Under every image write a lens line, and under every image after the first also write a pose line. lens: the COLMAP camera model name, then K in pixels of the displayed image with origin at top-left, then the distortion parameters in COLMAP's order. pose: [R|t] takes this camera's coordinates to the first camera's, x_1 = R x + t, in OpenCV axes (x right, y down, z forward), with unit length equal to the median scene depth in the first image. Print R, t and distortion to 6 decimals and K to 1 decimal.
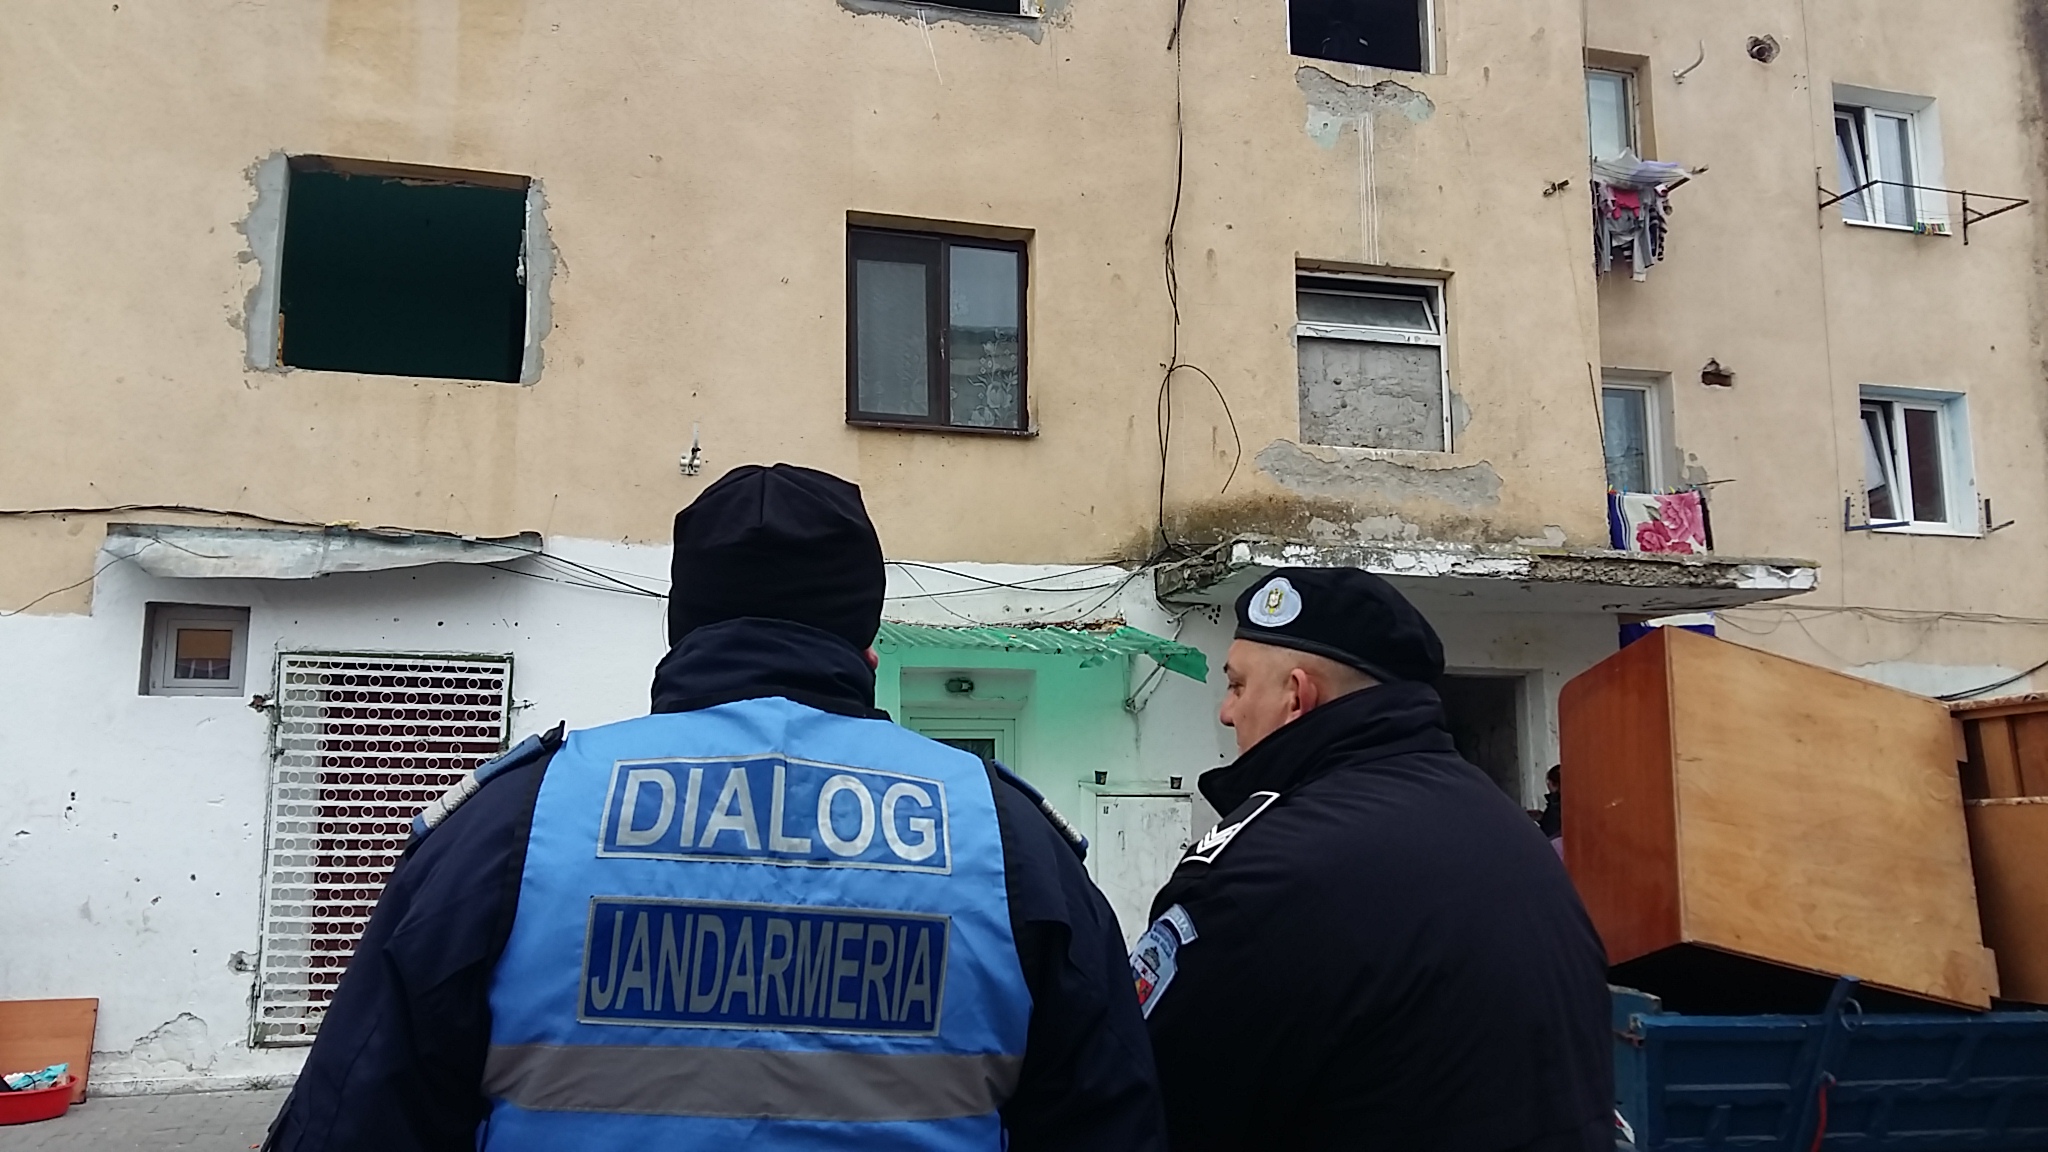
lens RADIAL K [[1640.6, 0, 1040.3], [0, 1640.6, 572.5], [0, 0, 1]] dist [0.065008, -0.126228]
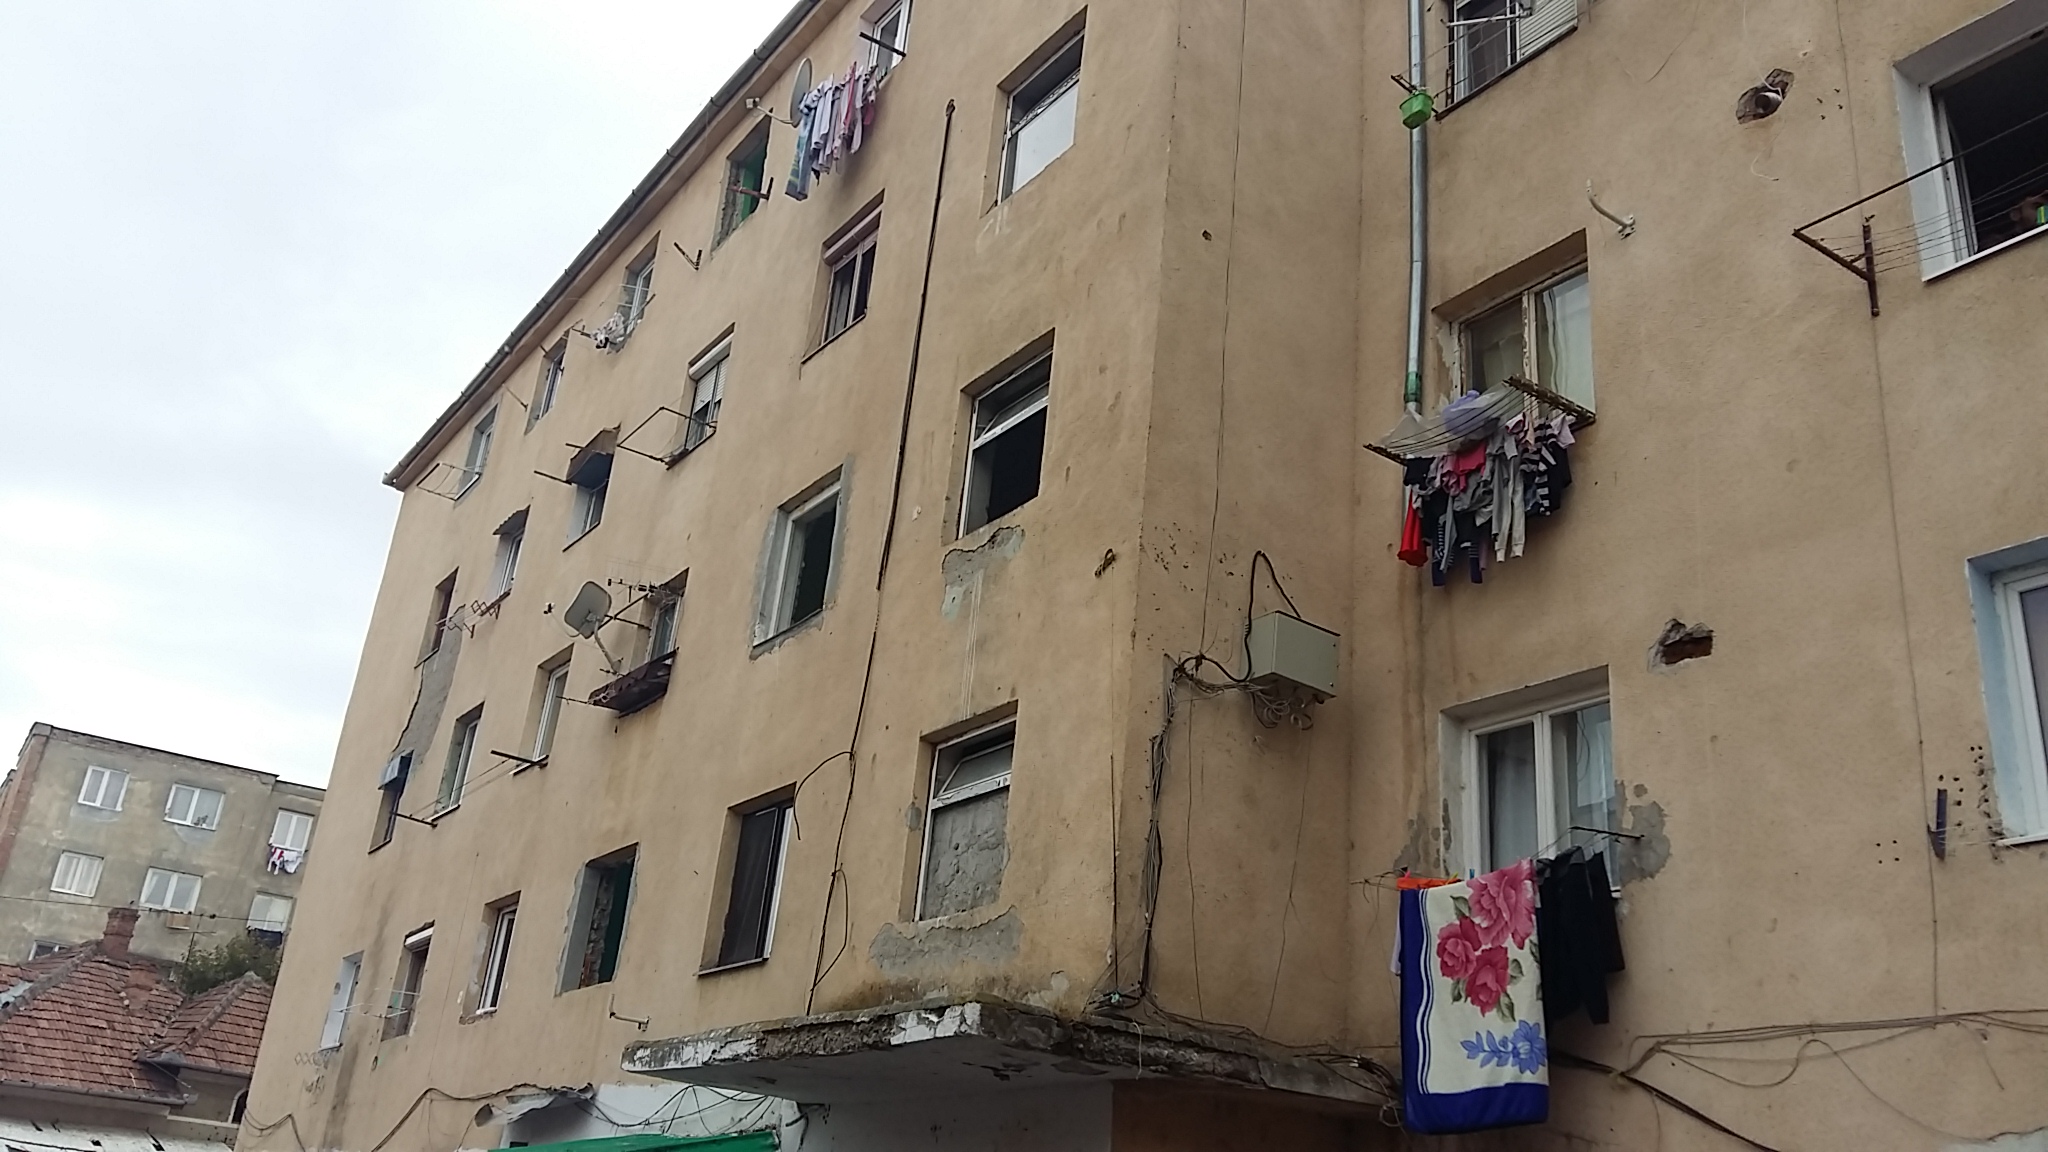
lens RADIAL K [[1640.6, 0, 1042.5], [0, 1640.6, 530.2], [0, 0, 1]] dist [0.065008, -0.126228]
pose [[0.317680, -0.360043, -0.877182, 1.261668], [0.051594, 0.930298, -0.363159, 0.072520], [0.946793, 0.070111, 0.314113, 0.832312]]
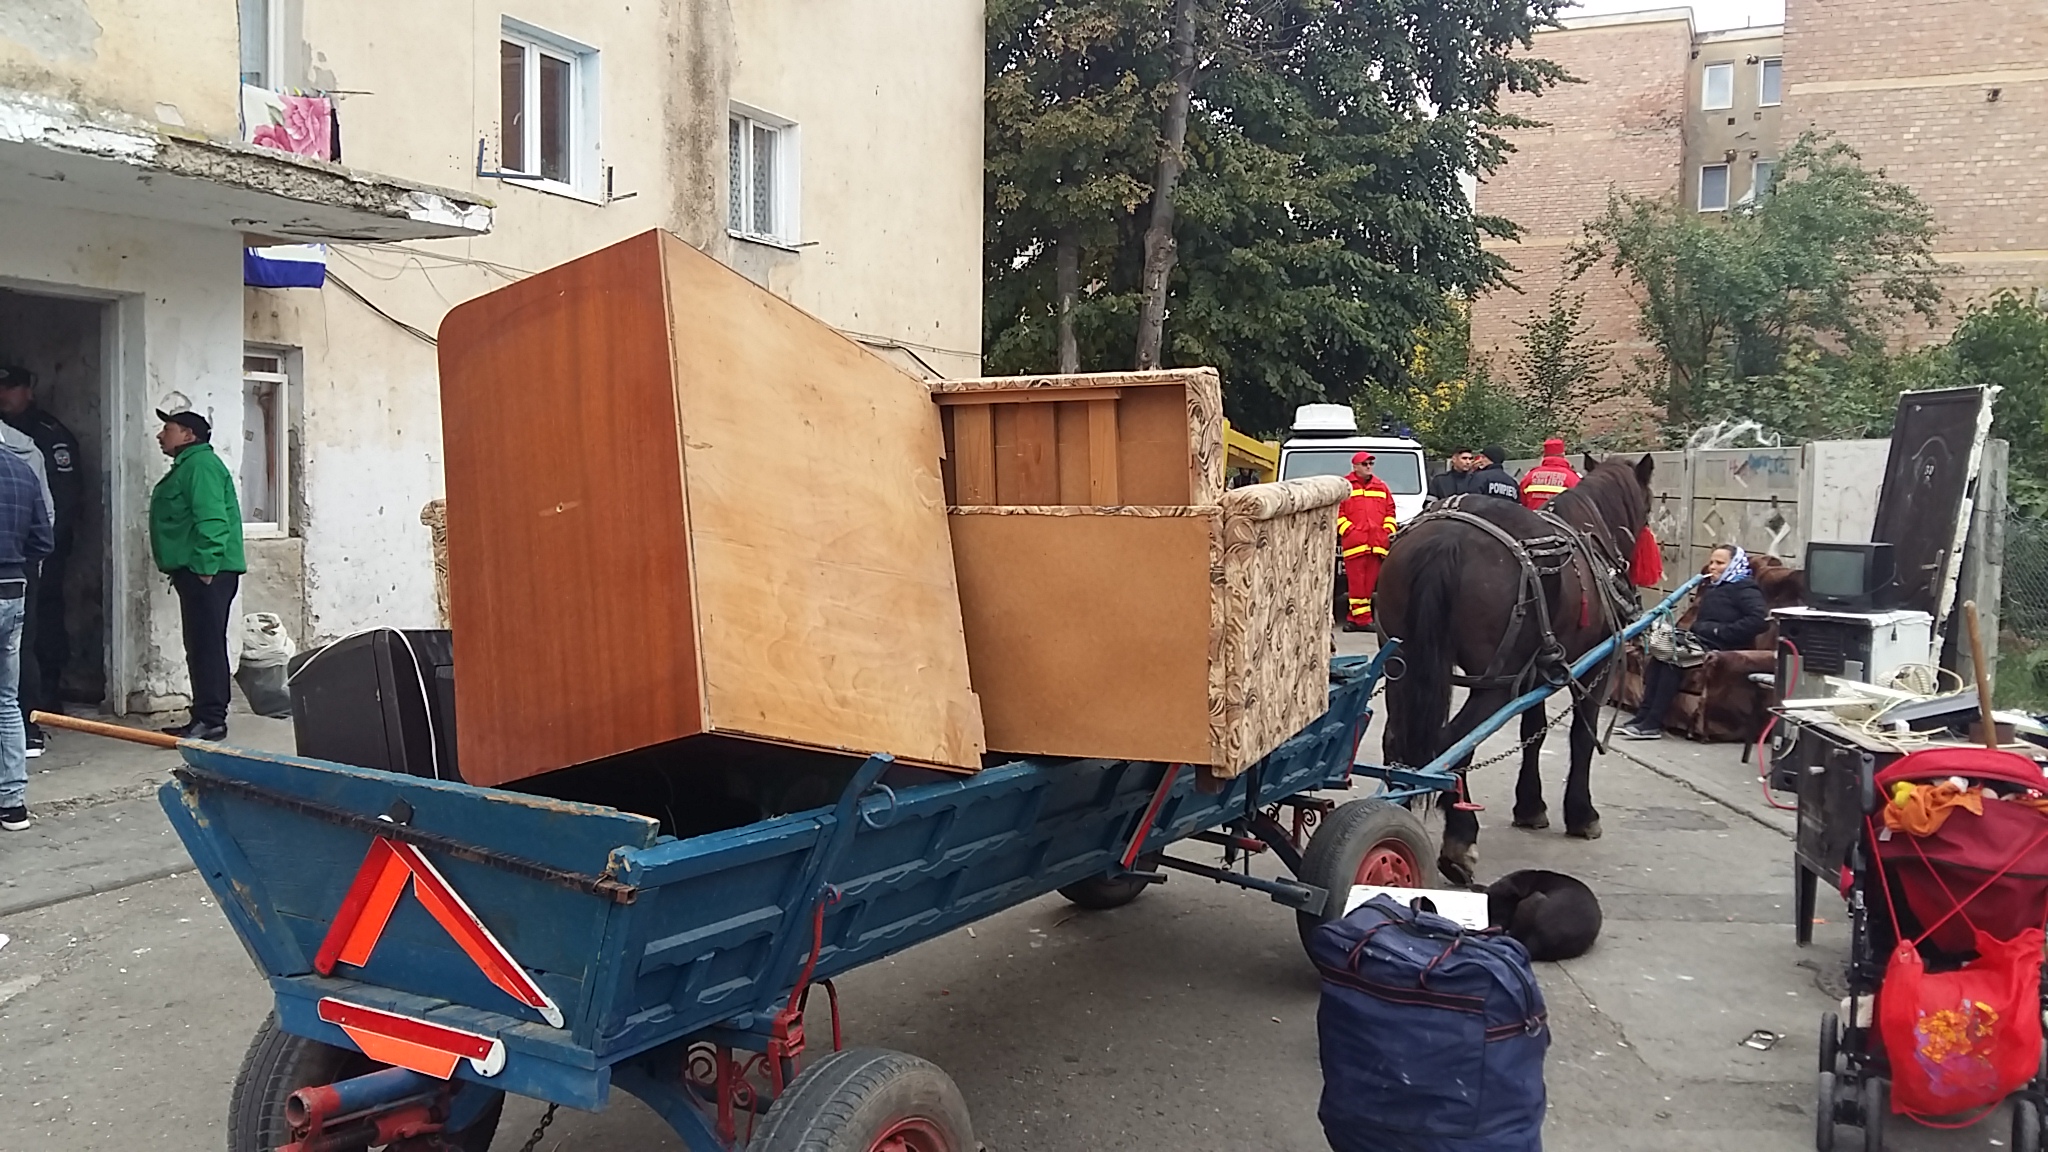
lens RADIAL K [[1640.6, 0, 1042.0], [0, 1640.6, 569.8], [0, 0, 1]] dist [0.065008, -0.126228]
pose [[0.659028, -0.022766, 0.751774, -0.000103], [-0.132086, 0.980504, 0.145483, 0.020442], [-0.740429, -0.195176, 0.643172, 0.197664]]
